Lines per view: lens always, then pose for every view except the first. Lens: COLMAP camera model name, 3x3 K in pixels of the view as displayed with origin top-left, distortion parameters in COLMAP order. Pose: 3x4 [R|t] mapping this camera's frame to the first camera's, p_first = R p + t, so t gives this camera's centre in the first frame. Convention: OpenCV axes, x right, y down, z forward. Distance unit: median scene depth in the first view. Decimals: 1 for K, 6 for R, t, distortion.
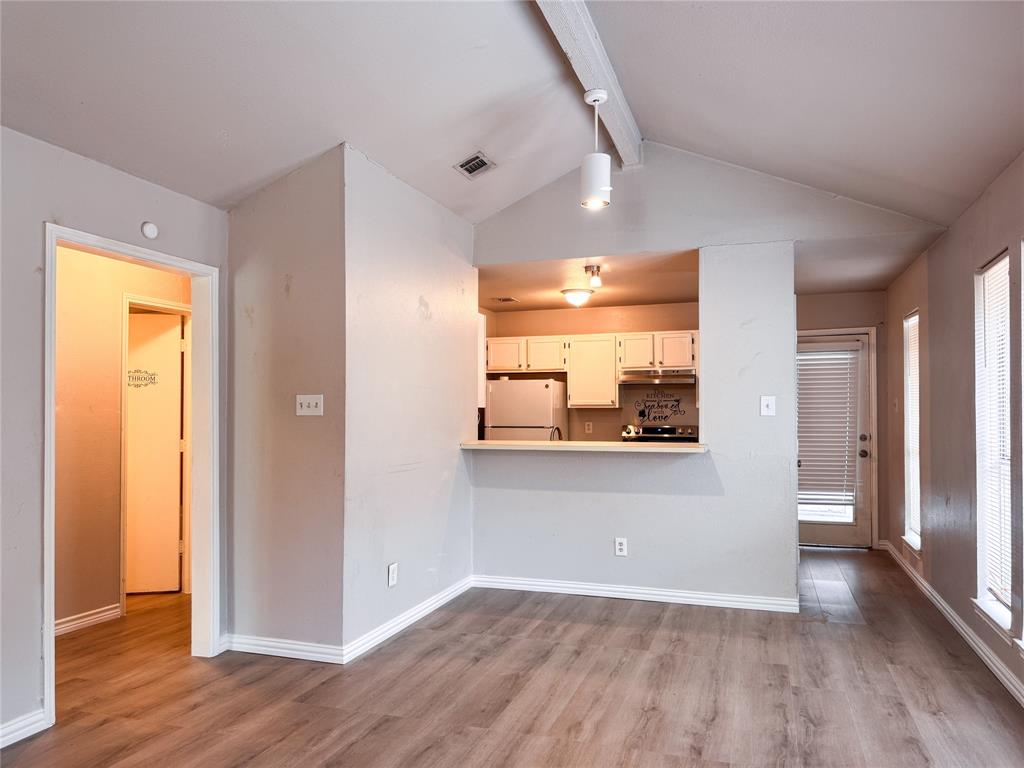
lens RADIAL K [[725.8, 0, 512.5], [0, 725.8, 389.2], [0, 0, 1]] dist [0.001138, 0.000759]
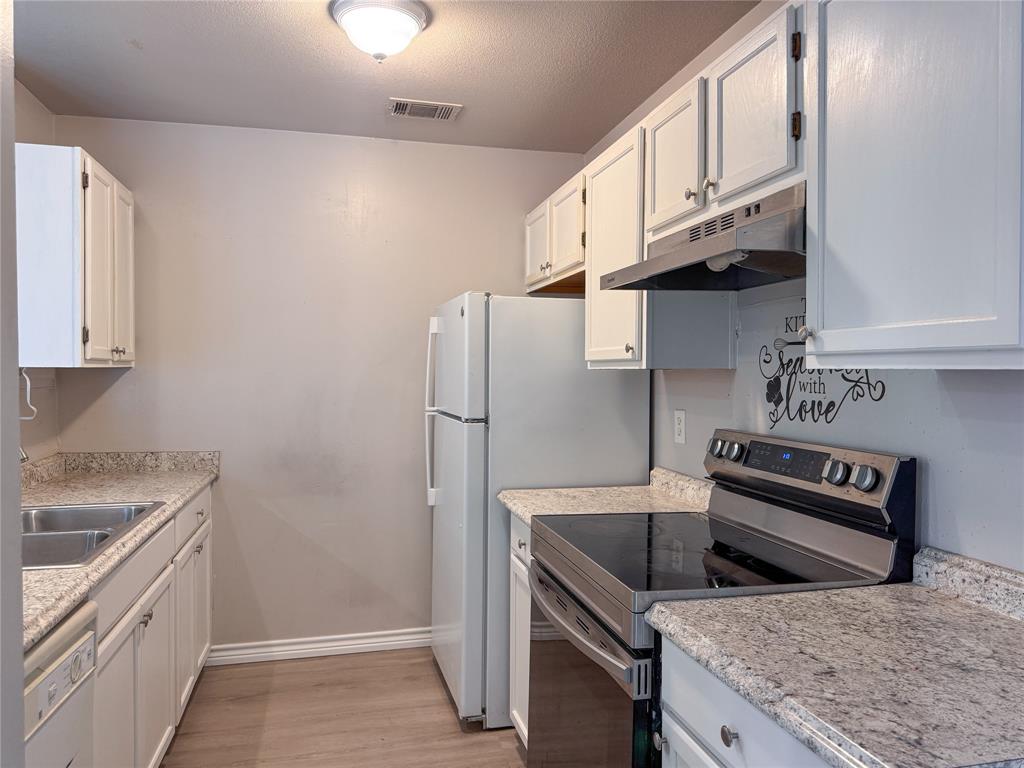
lens RADIAL K [[725.8, 0, 512.9], [0, 725.8, 384.7], [0, 0, 1]] dist [0.001138, 0.000759]
pose [[0.532889, 0.015316, -0.846047, 0.362128], [0.023149, 0.999198, 0.032669, 0.020220], [0.845868, -0.036995, 0.532107, 0.775623]]
